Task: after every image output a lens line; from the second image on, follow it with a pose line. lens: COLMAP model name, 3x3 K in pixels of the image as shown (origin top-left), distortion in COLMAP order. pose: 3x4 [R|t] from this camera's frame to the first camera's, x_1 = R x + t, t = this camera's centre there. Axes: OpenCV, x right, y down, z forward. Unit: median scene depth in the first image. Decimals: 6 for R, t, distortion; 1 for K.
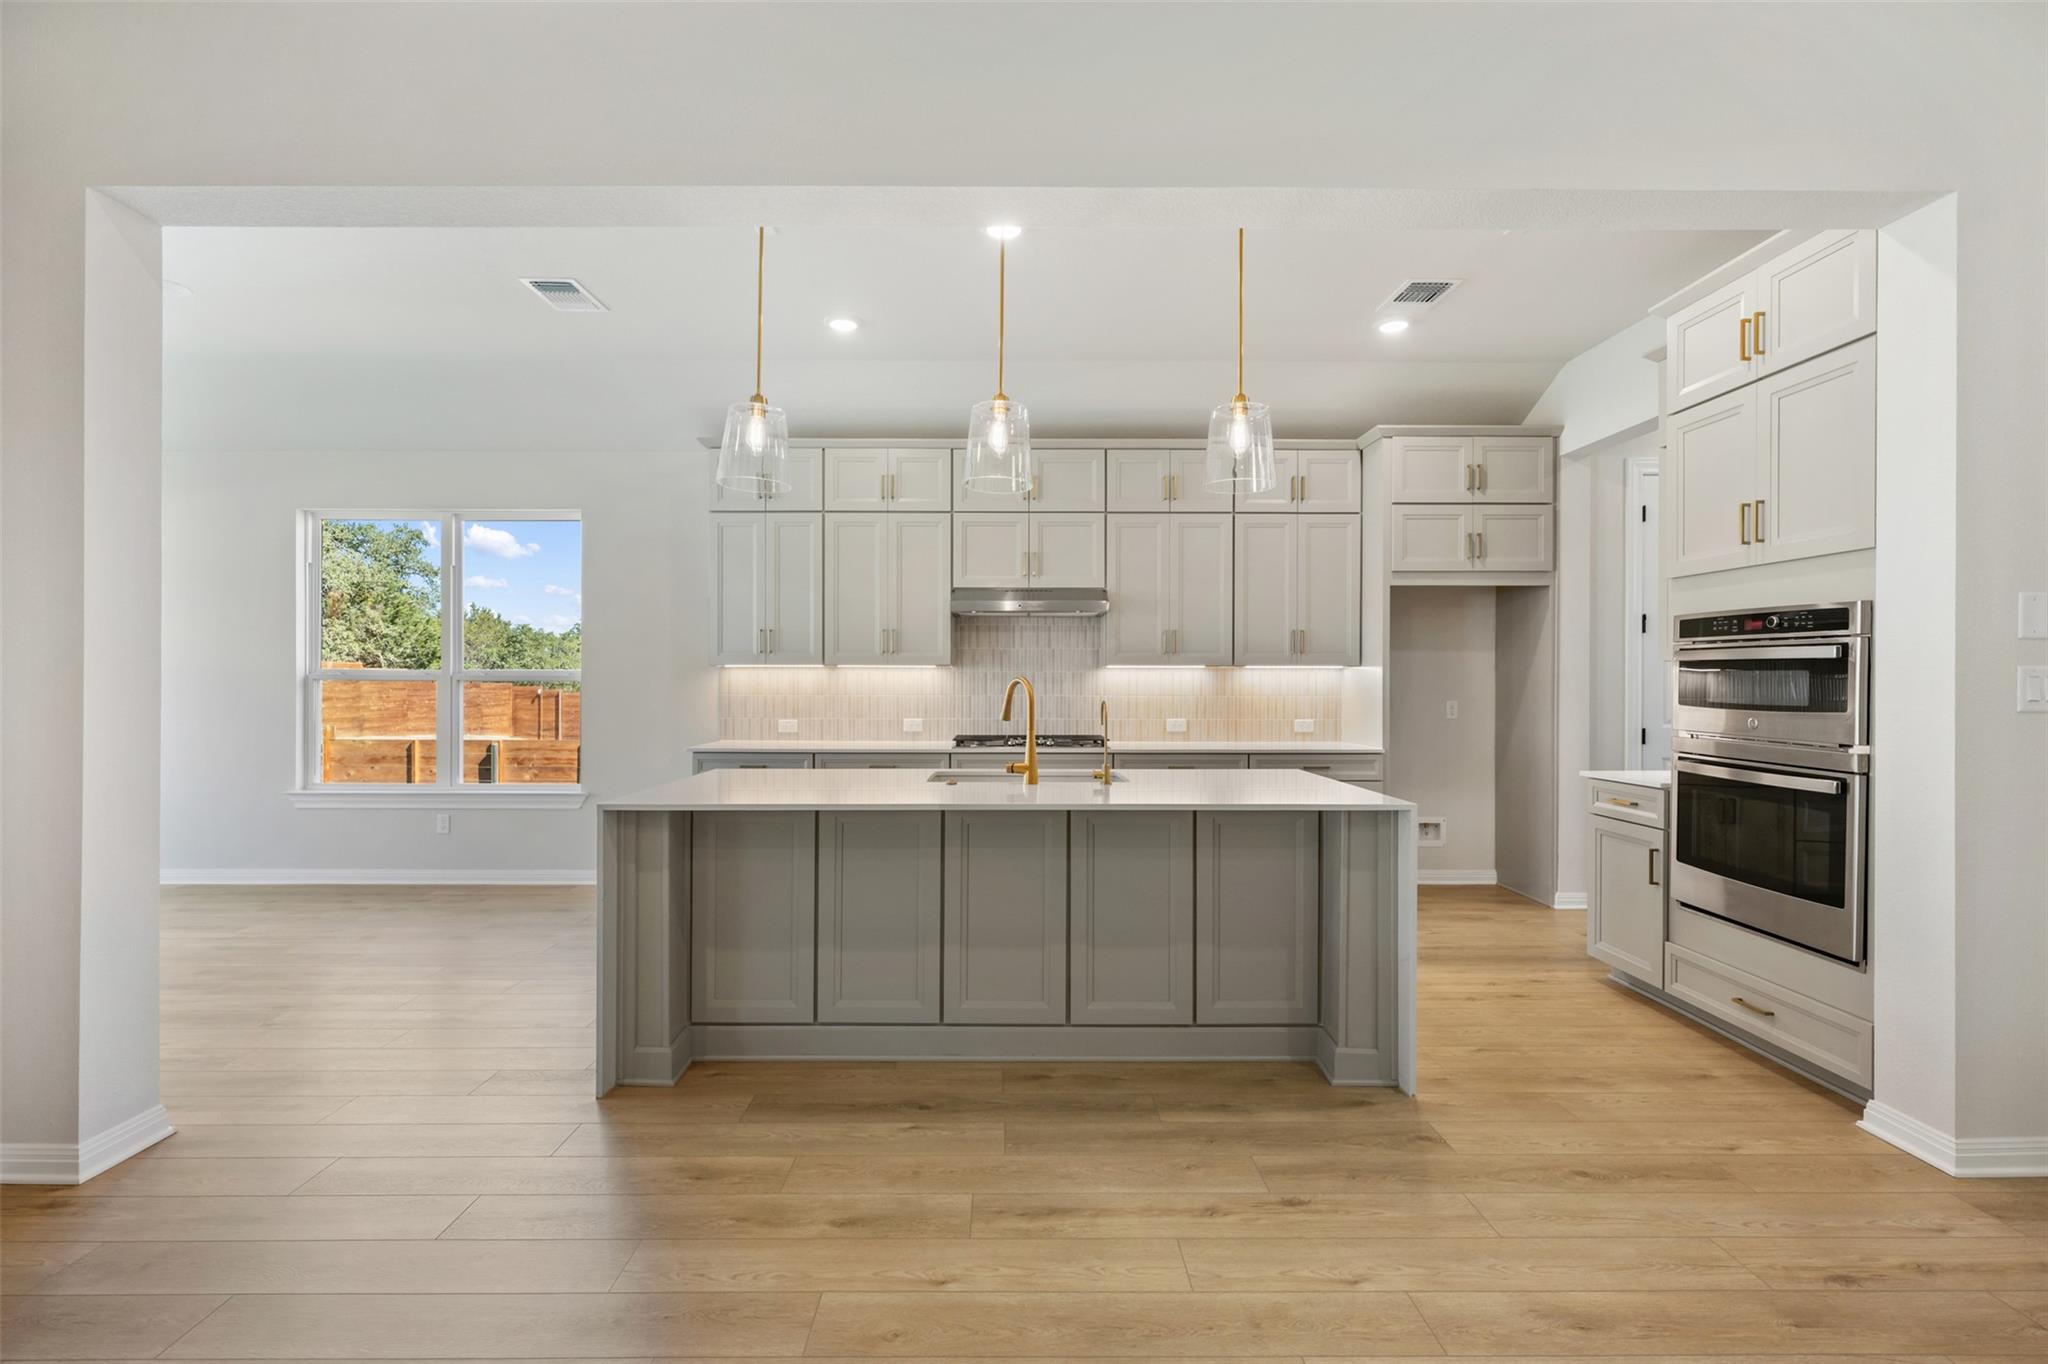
lens RADIAL K [[899.9, 0, 1013.2], [0, 899.9, 683.7], [0, 0, 1]] dist [-0.001424, -0.000135]
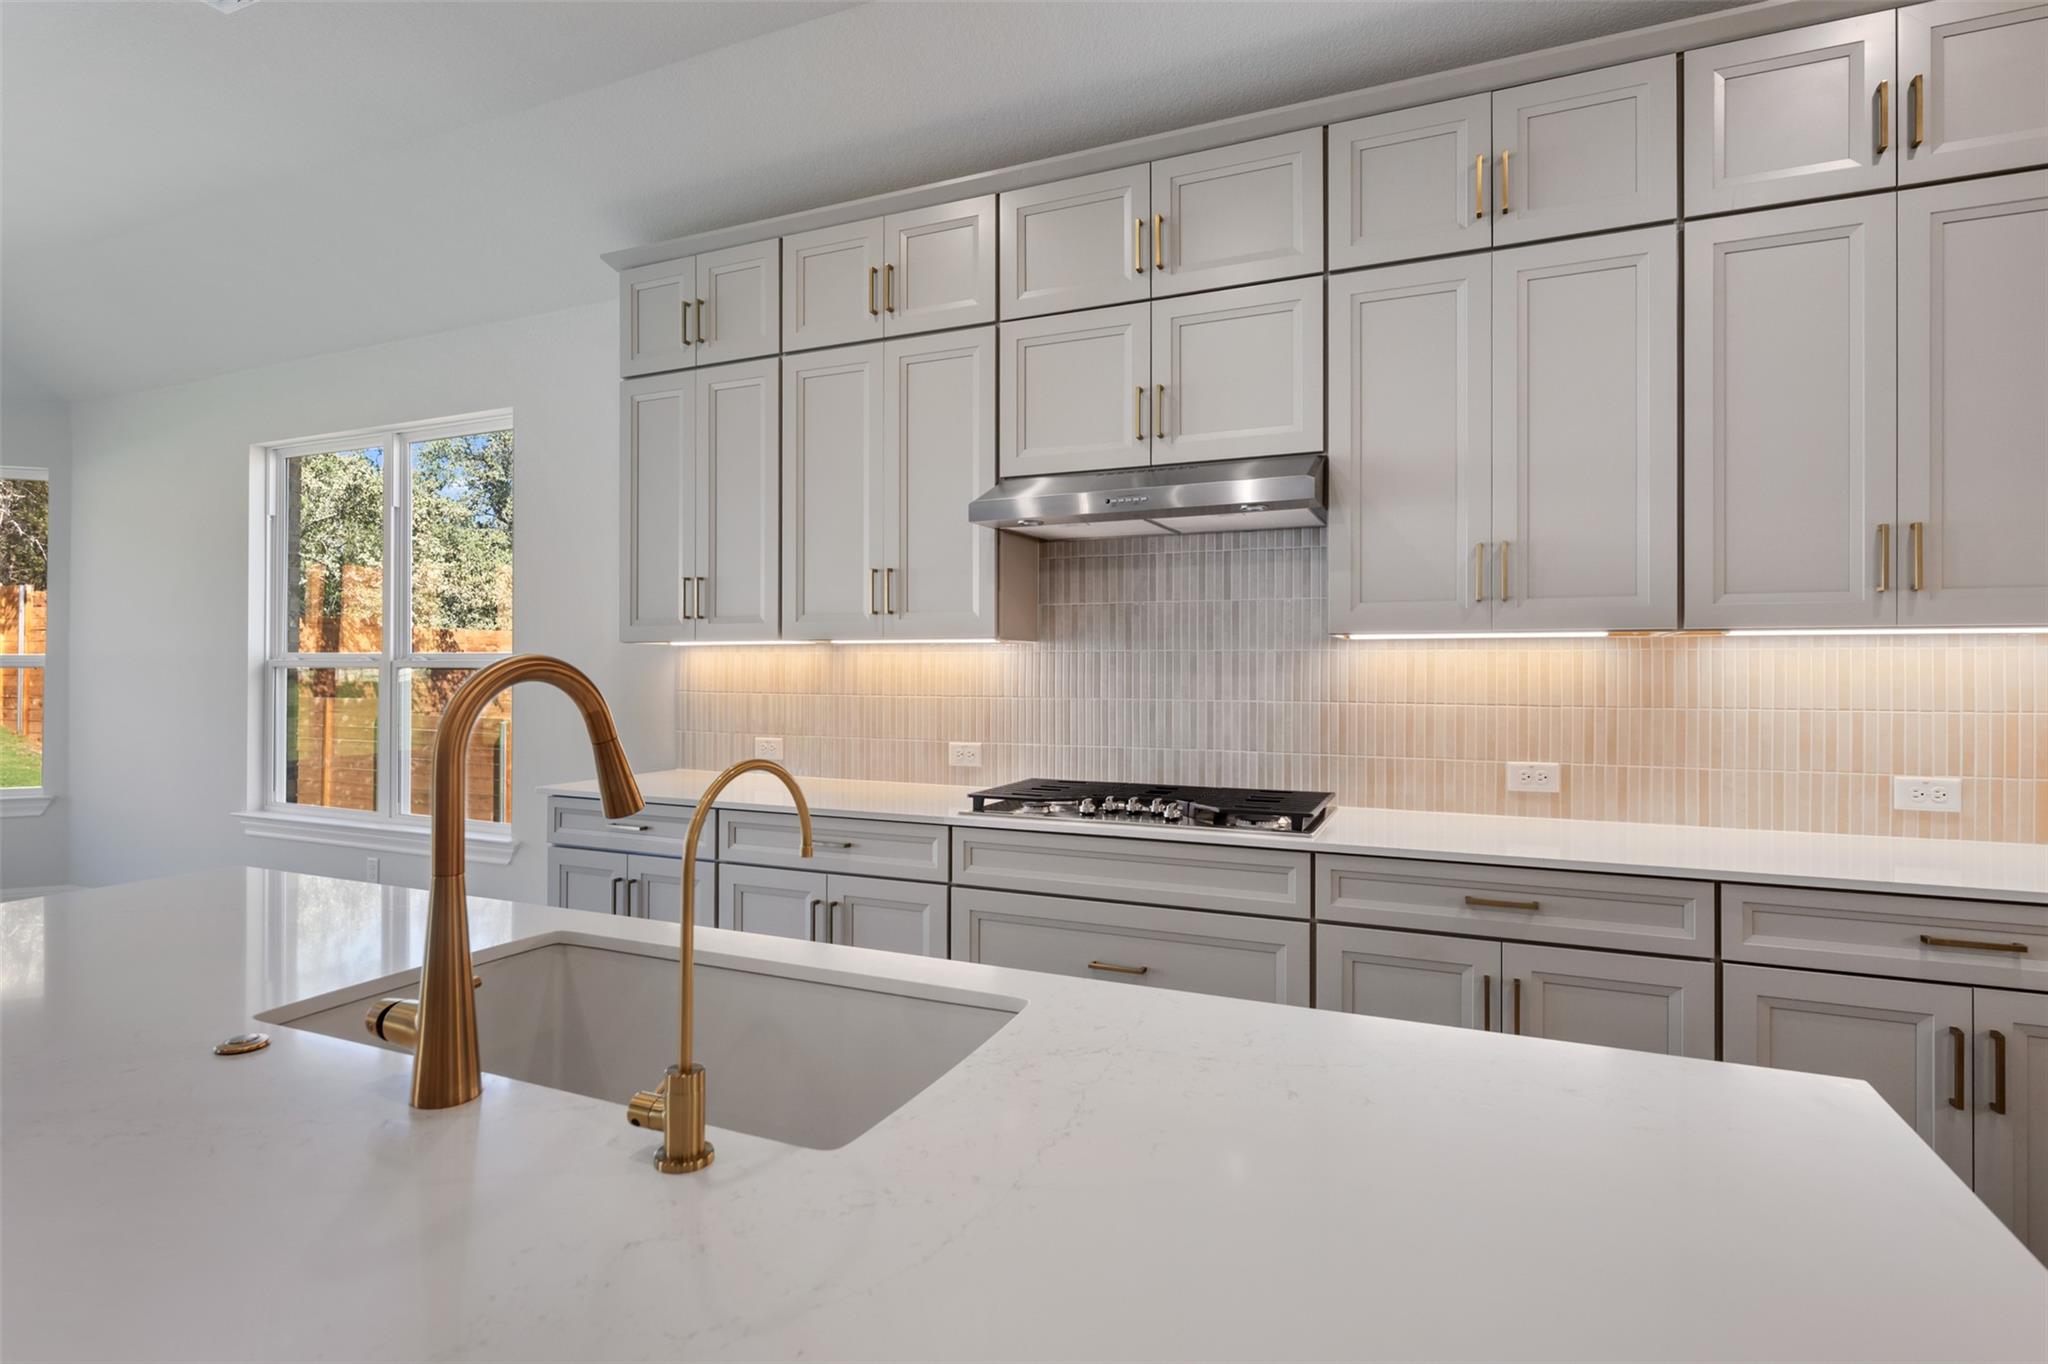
lens RADIAL K [[1019.8, 0, 1014.8], [0, 1019.8, 664.4], [0, 0, 1]] dist [-0.001366, -0.001153]
pose [[0.910377, -0.001309, -0.413778, 0.176650], [-0.001935, 0.999971, -0.007420, -0.001999], [0.413776, 0.007556, 0.910347, 0.528136]]
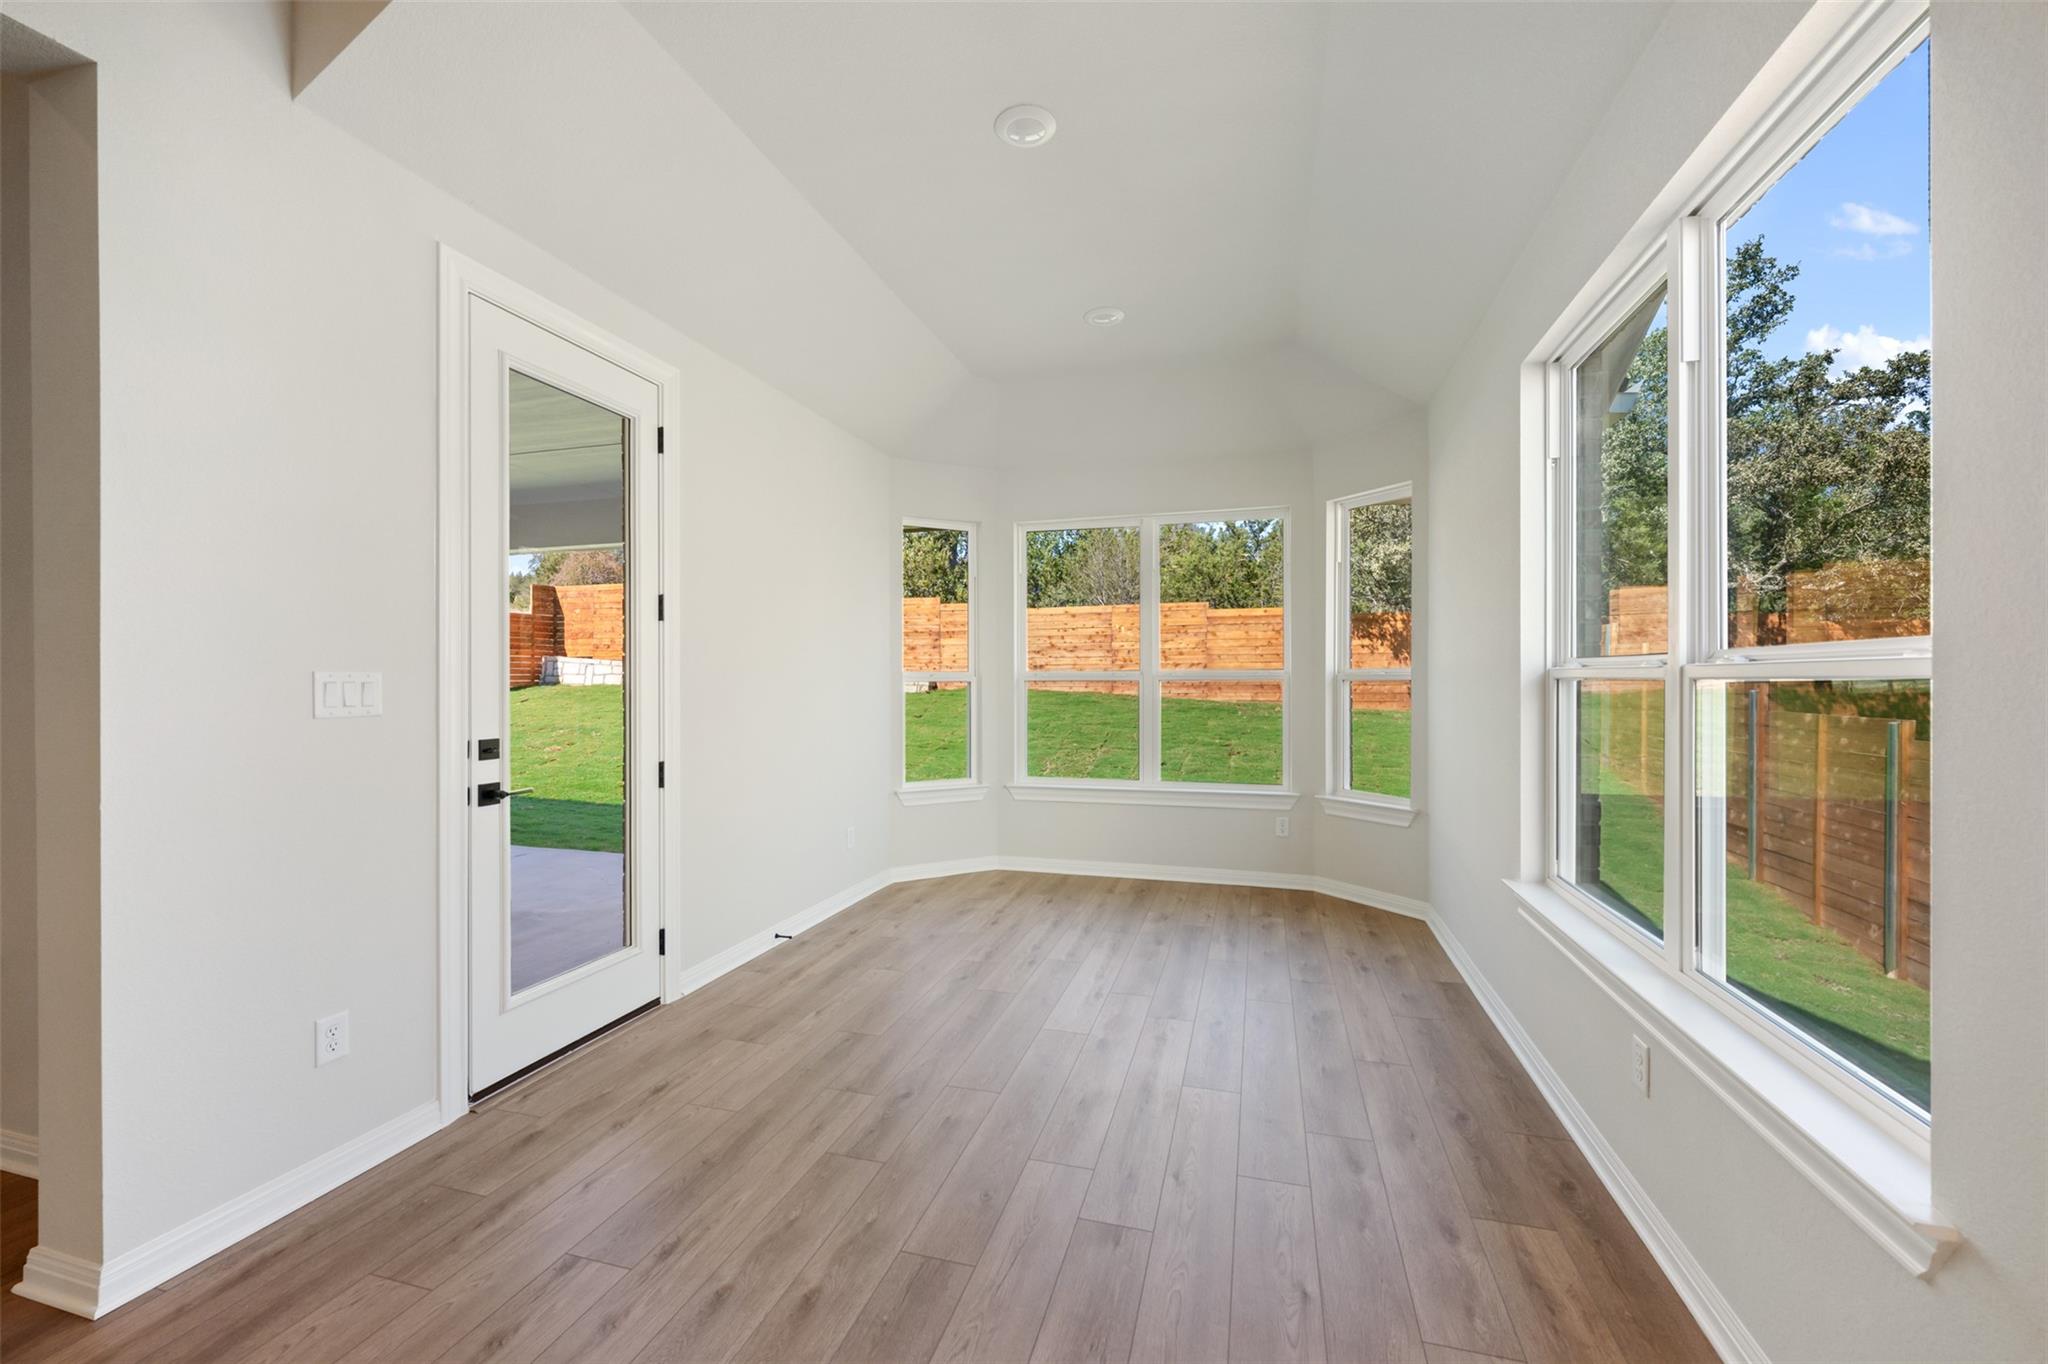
lens RADIAL K [[812.1, 0, 1029.1], [0, 812.1, 685.7], [0, 0, 1]] dist [-0.003494, 0.000806]
pose [[-0.287415, 0.004908, -0.957794, -0.263714], [0.000729, 0.999988, 0.004906, -0.003545], [0.957806, 0.000712, -0.287415, 0.944248]]
